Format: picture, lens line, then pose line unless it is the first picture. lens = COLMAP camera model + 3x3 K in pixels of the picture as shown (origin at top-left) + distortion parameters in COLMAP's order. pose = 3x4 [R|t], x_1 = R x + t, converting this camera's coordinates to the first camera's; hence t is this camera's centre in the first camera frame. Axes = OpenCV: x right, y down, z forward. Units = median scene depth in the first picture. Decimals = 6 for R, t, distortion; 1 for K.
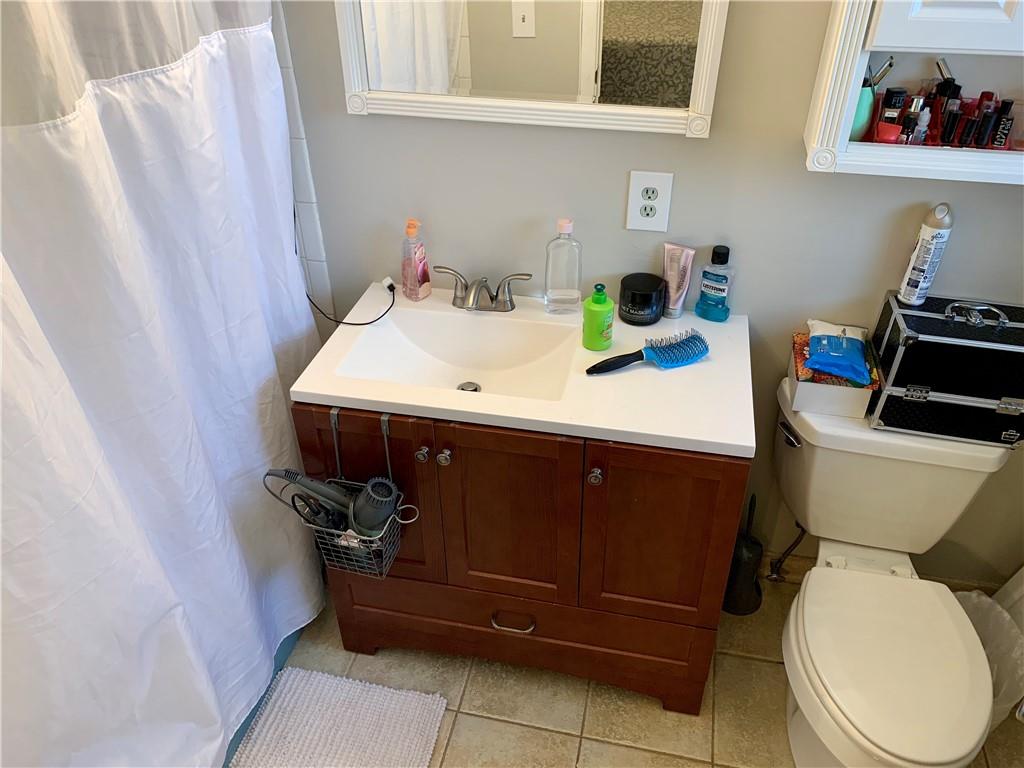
lens RADIAL K [[780.8, 0, 504.7], [0, 780.8, 375.9], [0, 0, 1]] dist [0.035252, -0.035891]
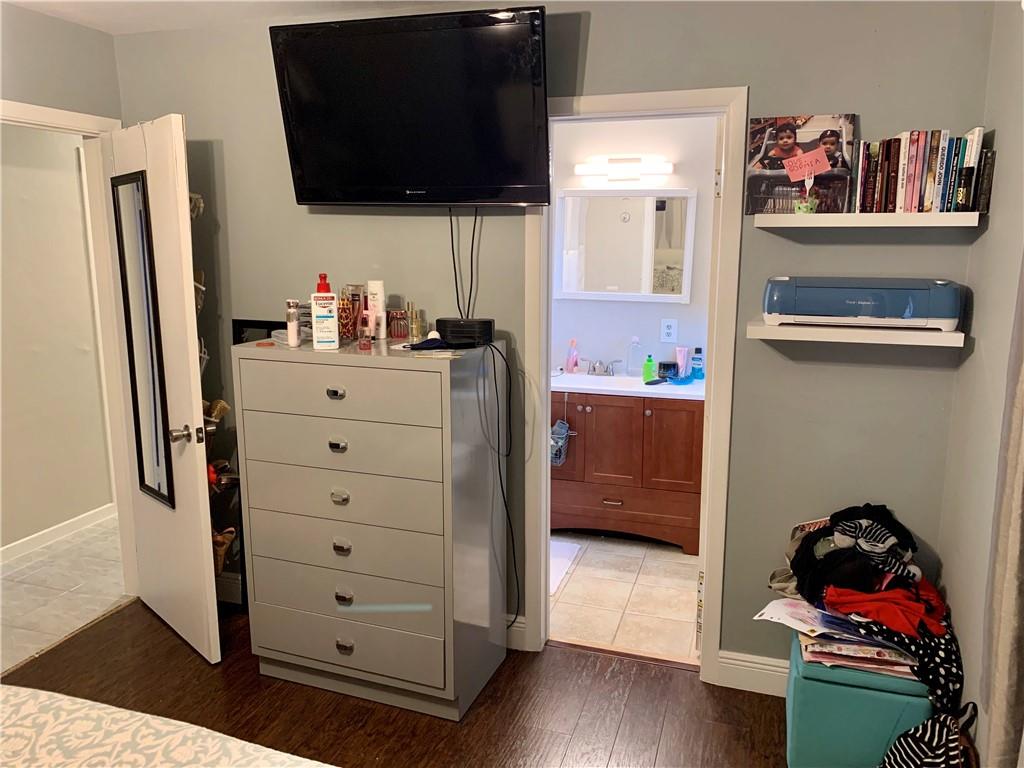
lens RADIAL K [[780.8, 0, 504.7], [0, 780.8, 375.9], [0, 0, 1]] dist [0.035252, -0.035891]
pose [[0.995190, 0.026803, -0.094229, -0.101947], [-0.063240, 0.910364, -0.408948, 0.974123], [0.074822, 0.412940, 0.907680, -1.271957]]
